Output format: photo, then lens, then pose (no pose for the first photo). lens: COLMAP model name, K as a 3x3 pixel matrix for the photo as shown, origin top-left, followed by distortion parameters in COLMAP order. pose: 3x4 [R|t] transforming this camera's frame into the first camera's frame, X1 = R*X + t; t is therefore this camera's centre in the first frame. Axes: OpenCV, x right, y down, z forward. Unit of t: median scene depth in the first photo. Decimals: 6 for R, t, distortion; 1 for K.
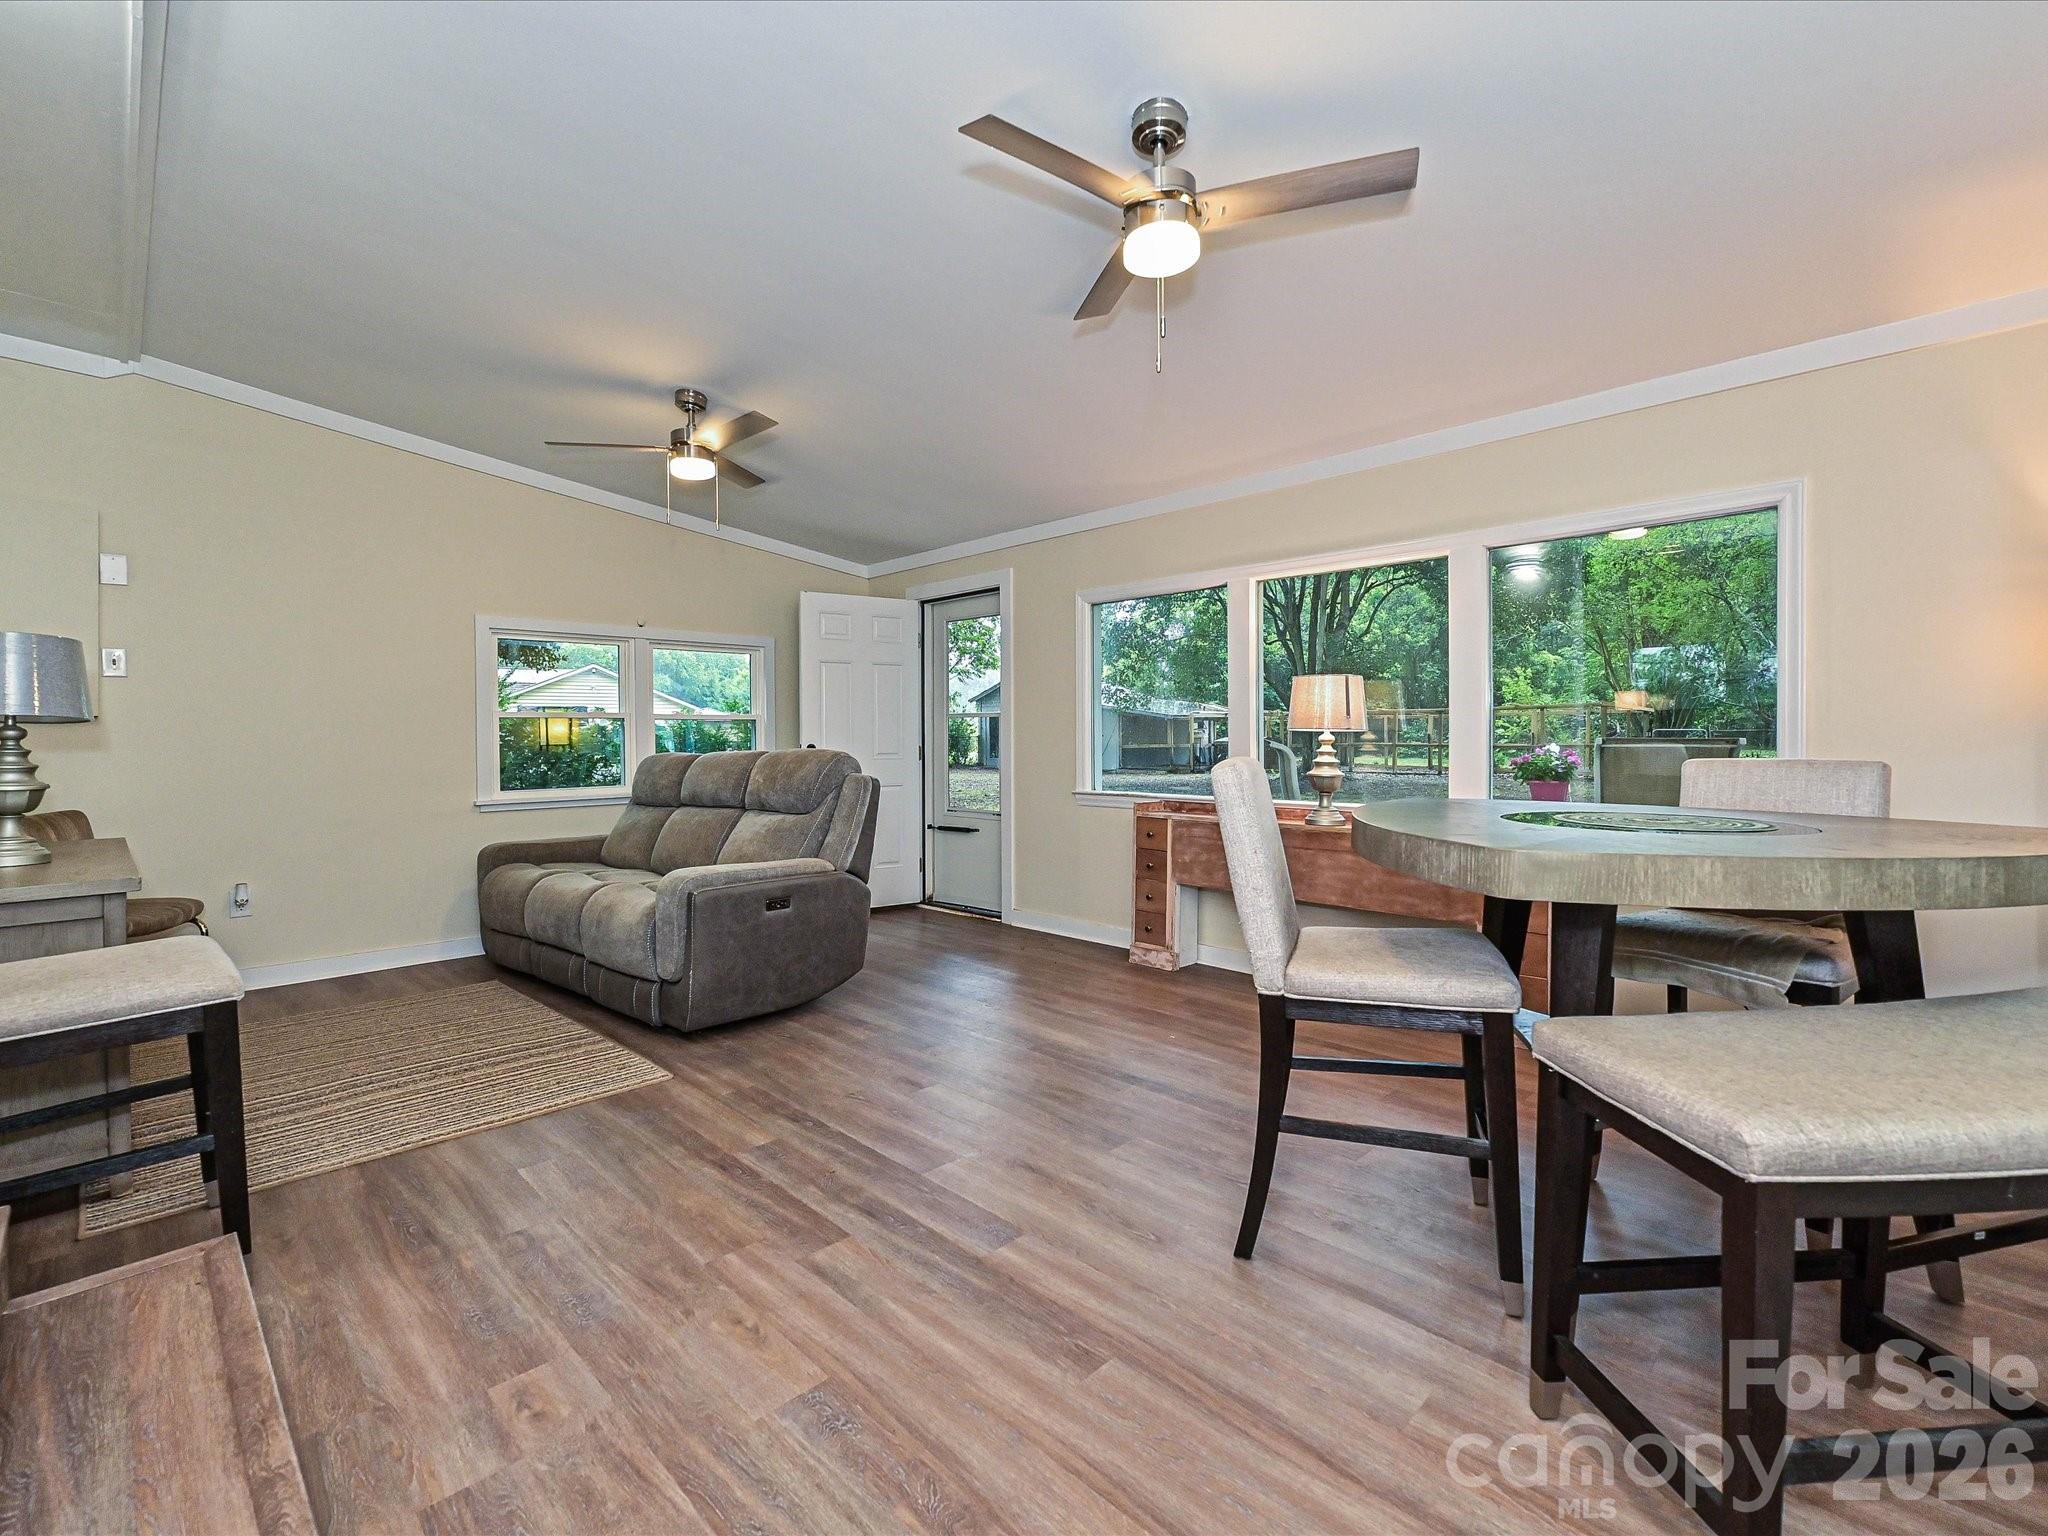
lens RADIAL K [[926.6, 0, 1016.6], [0, 926.6, 756.5], [0, 0, 1]] dist [0.000426, -0.000125]
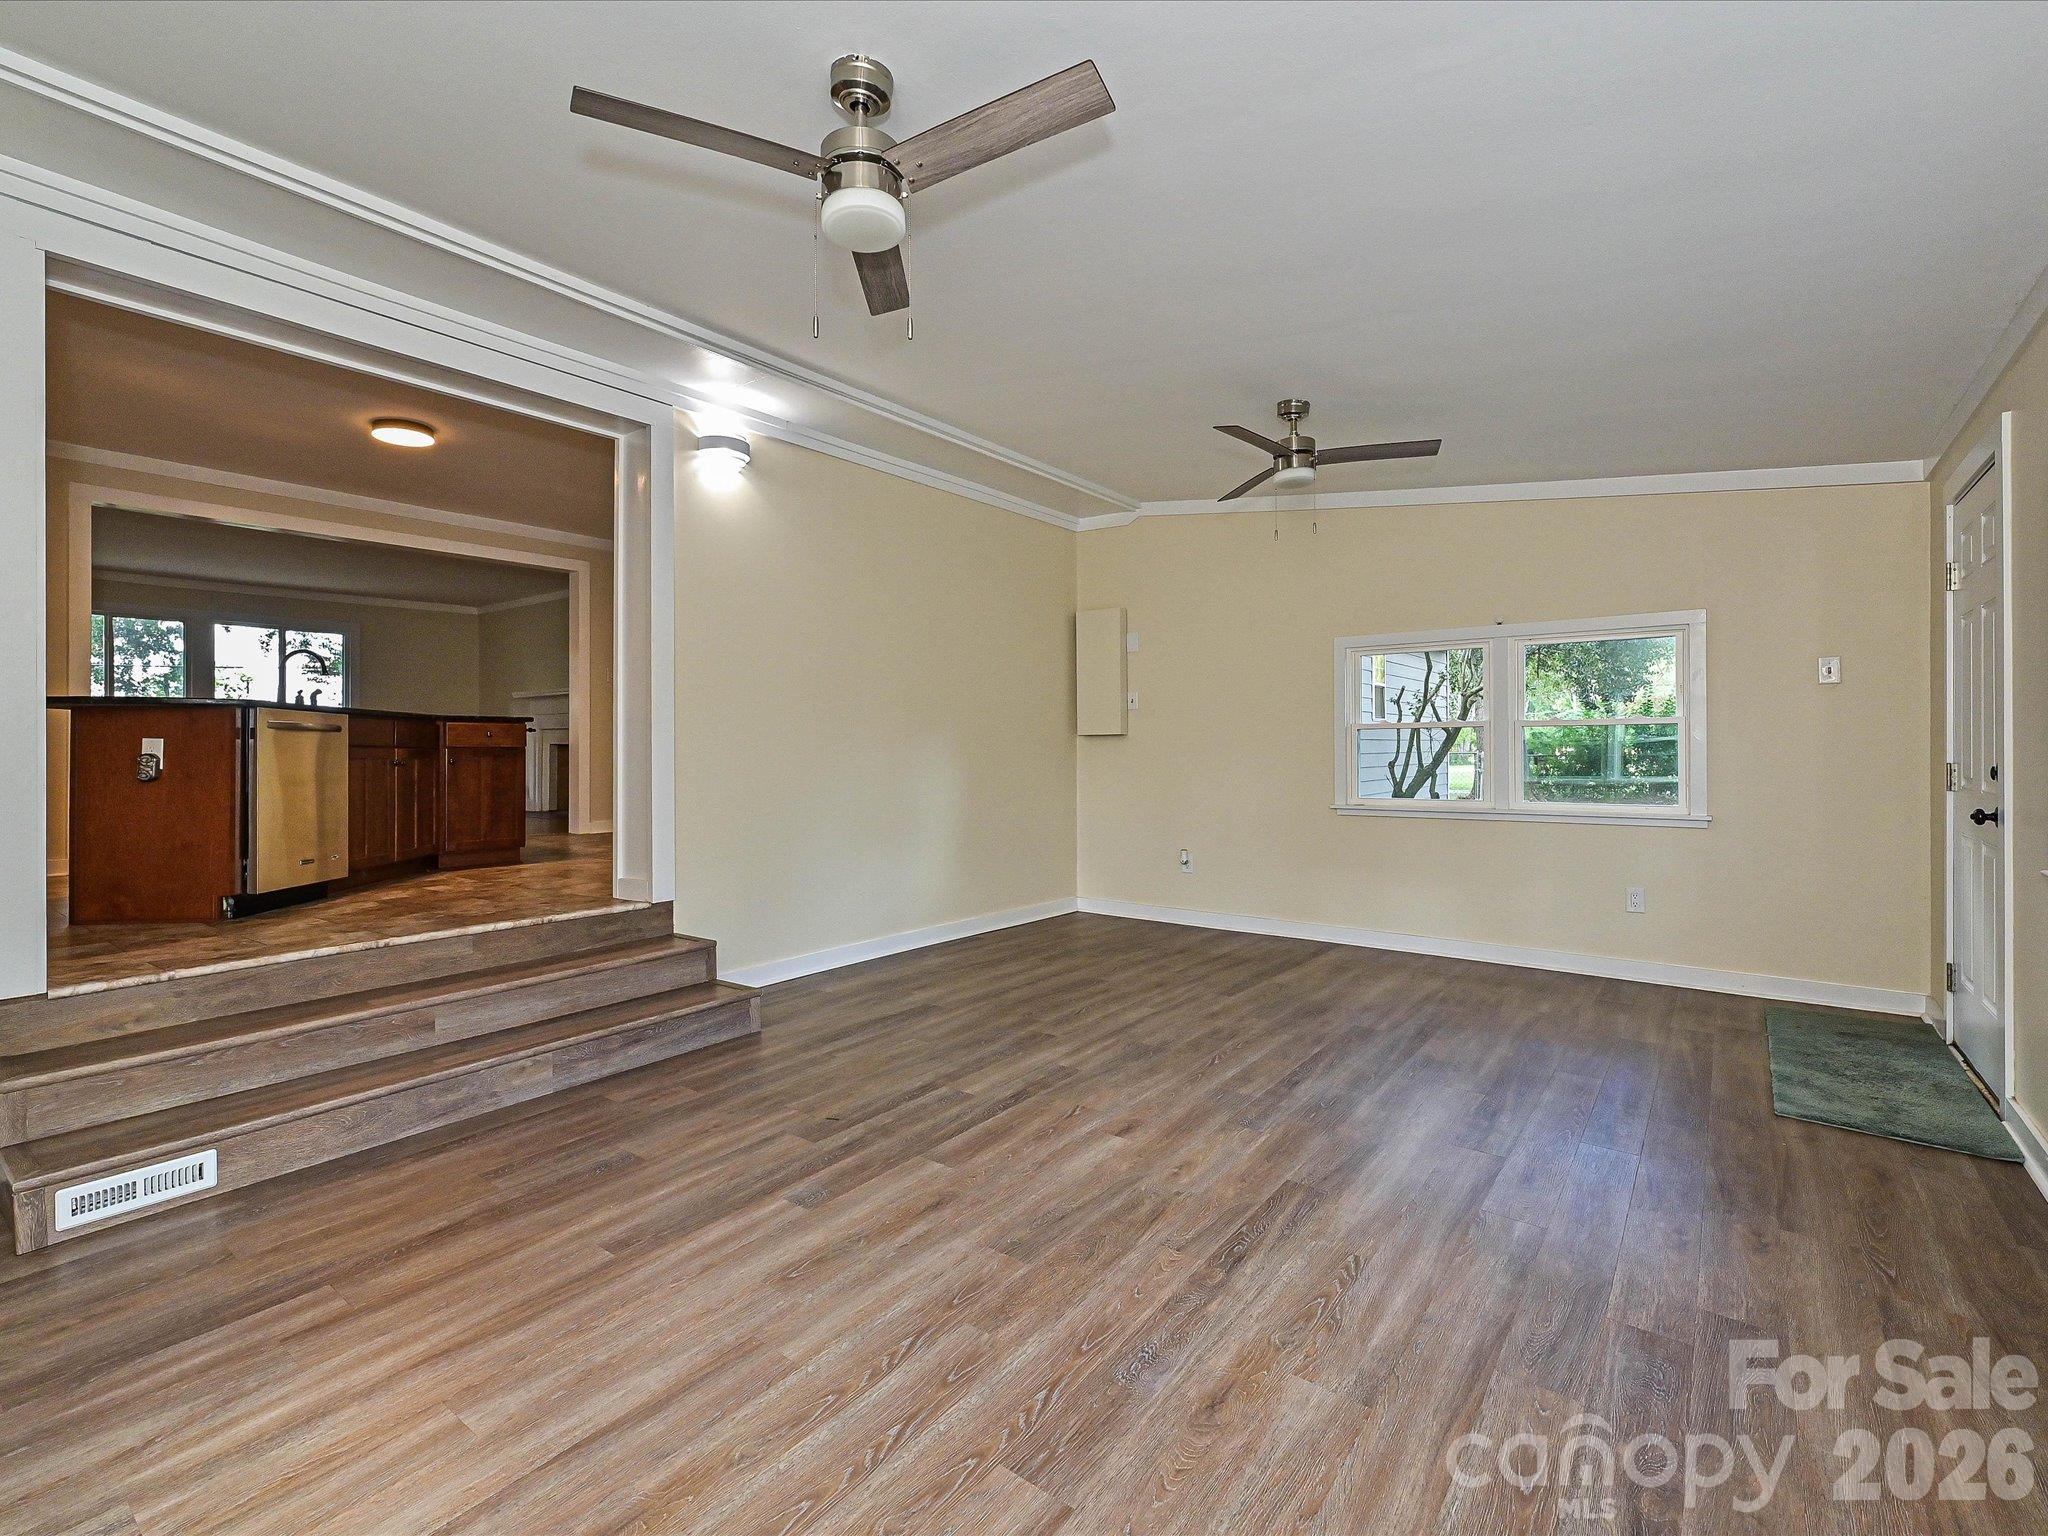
lens RADIAL K [[926.6, 0, 1016.6], [0, 926.6, 756.5], [0, 0, 1]] dist [0.000426, -0.000125]
pose [[0.136808, 0.012090, -0.990524, 1.163746], [-0.012545, 0.999866, 0.010472, -0.047465], [0.990518, 0.010993, 0.136941, 1.107394]]
